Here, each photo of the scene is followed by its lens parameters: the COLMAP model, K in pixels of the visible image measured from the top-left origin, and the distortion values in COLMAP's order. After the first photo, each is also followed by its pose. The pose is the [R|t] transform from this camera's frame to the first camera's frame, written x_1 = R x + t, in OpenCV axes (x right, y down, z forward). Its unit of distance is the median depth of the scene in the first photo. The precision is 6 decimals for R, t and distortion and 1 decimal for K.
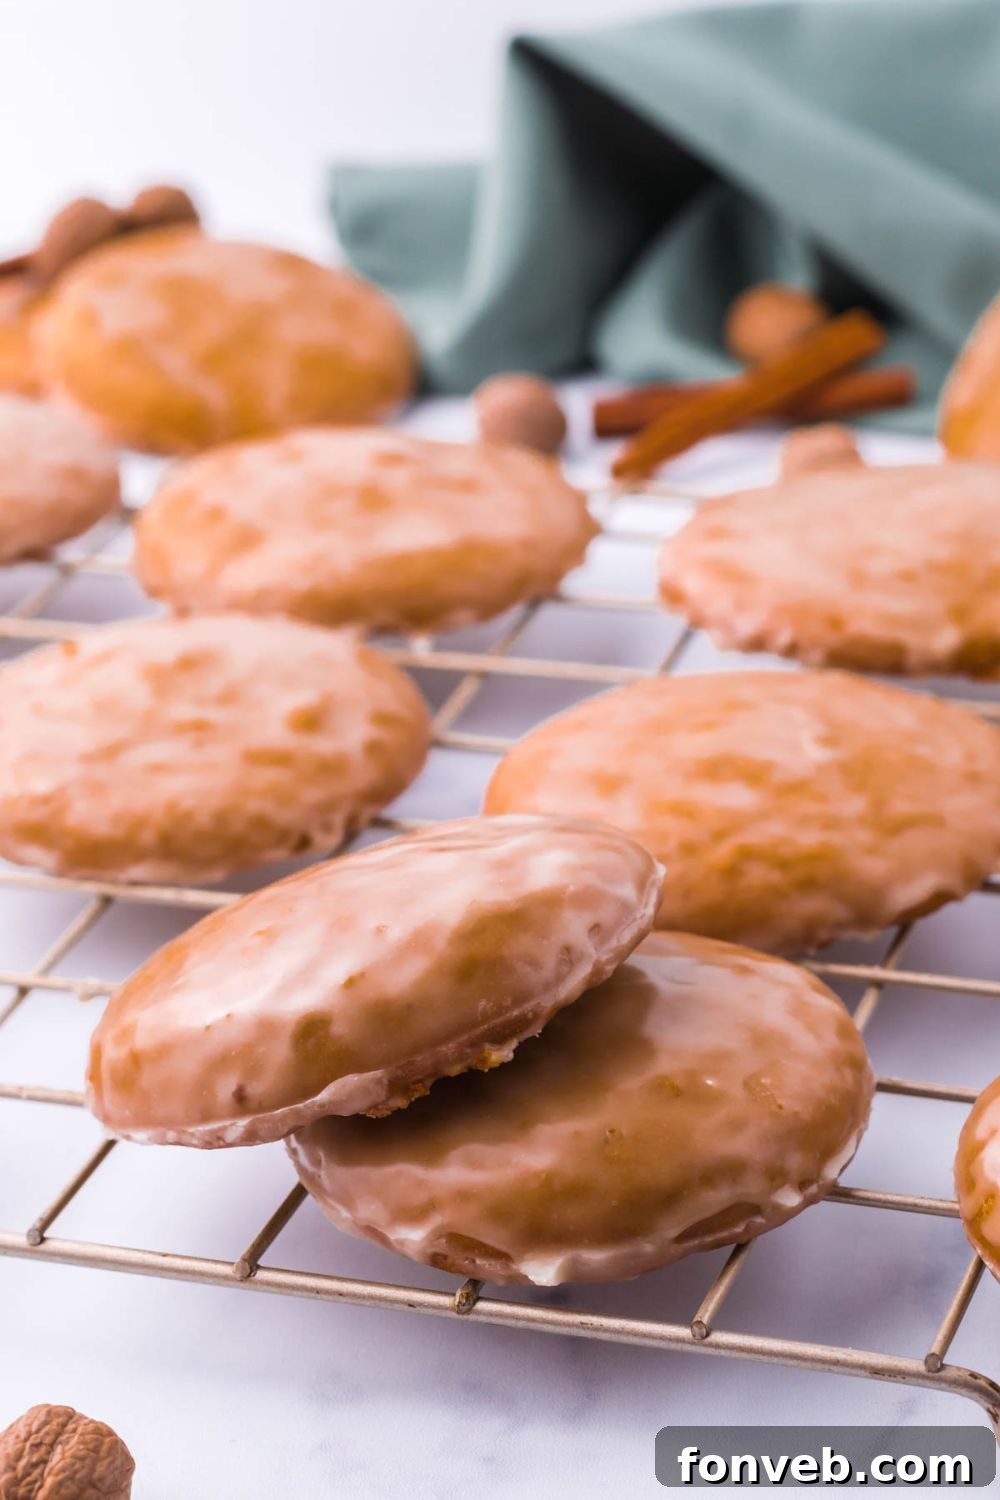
lens RADIAL K [[3779.1, 0, 500.0], [0, 3779.1, 750.0], [0, 0, 1]] dist [-0.056713, 0.183515]
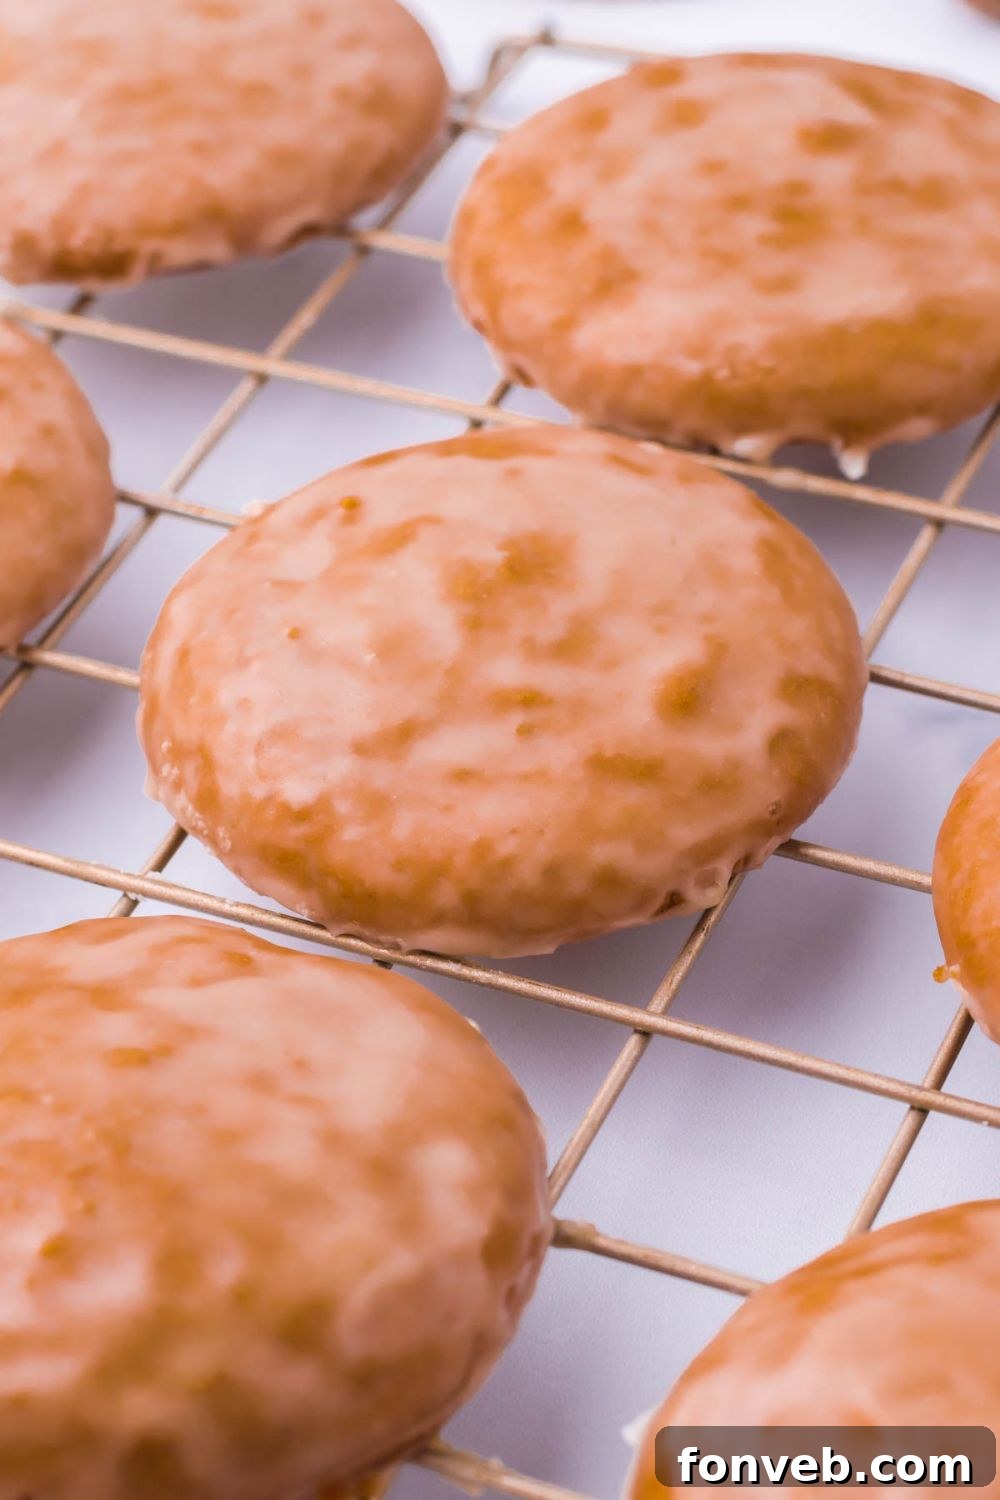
lens RADIAL K [[3962.1, 0, 500.0], [0, 3962.1, 750.0], [0, 0, 1]] dist [-0.032113, 0.182065]
pose [[0.994500, 0.062591, -0.083972, -0.026795], [-0.036702, 0.959209, 0.280305, -0.224661], [0.098091, -0.275682, 0.956231, 0.347916]]
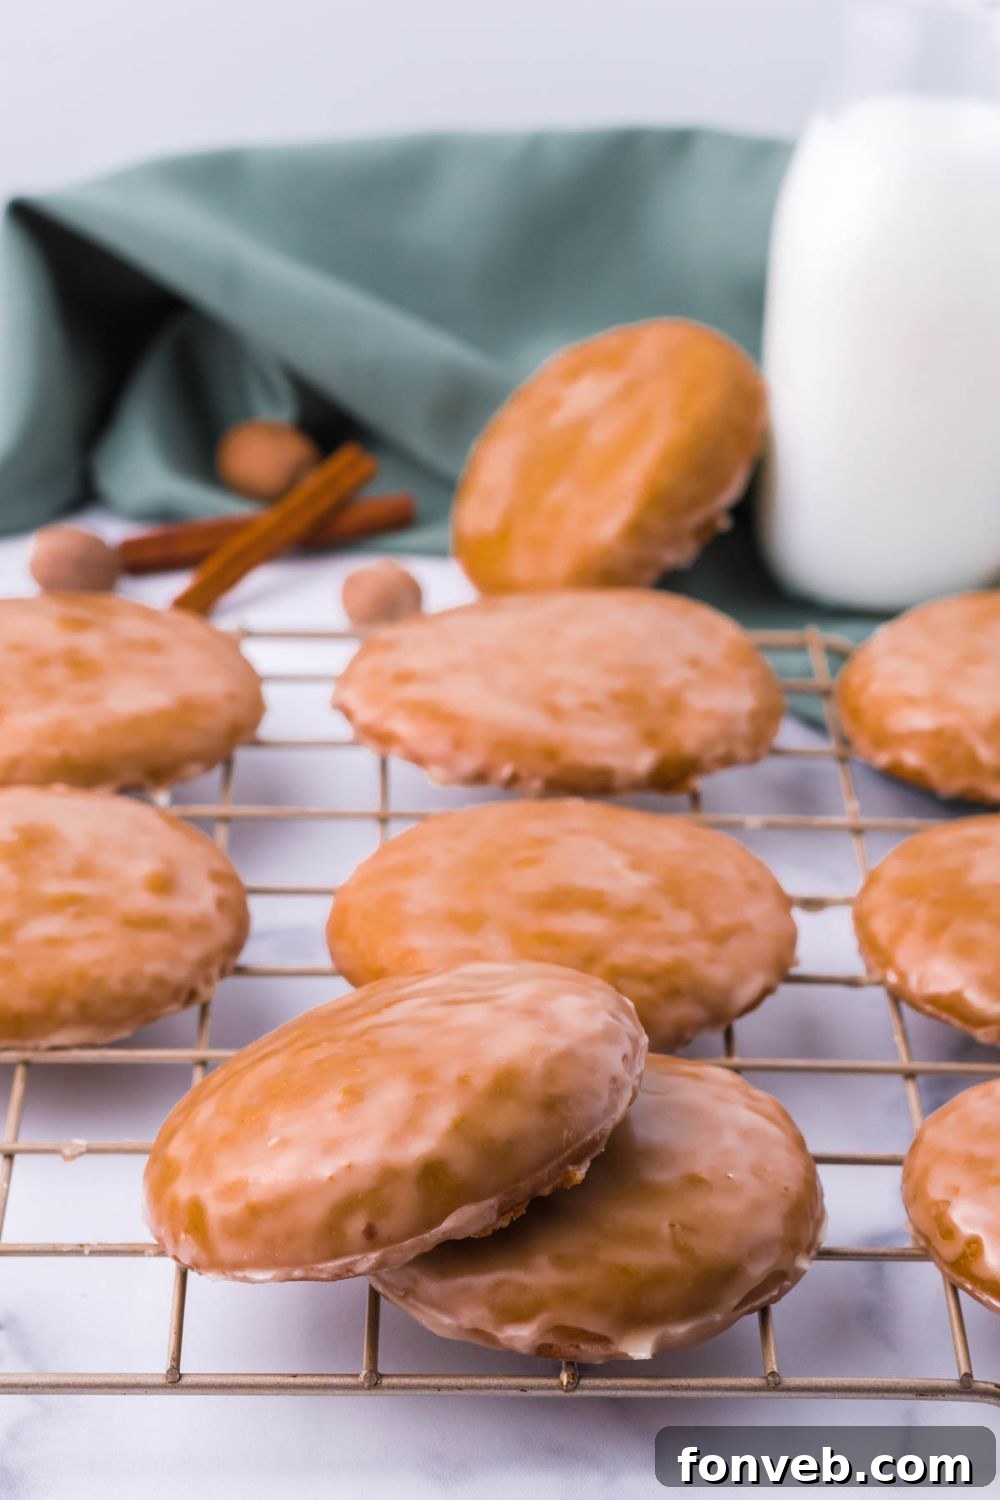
lens RADIAL K [[3962.1, 0, 500.0], [0, 3962.1, 750.0], [0, 0, 1]] dist [-0.032113, 0.182065]
pose [[0.941021, -0.079975, 0.328761, -0.385779], [0.076506, 0.996792, 0.023496, -0.076890], [-0.329585, 0.003042, 0.944121, -0.164761]]
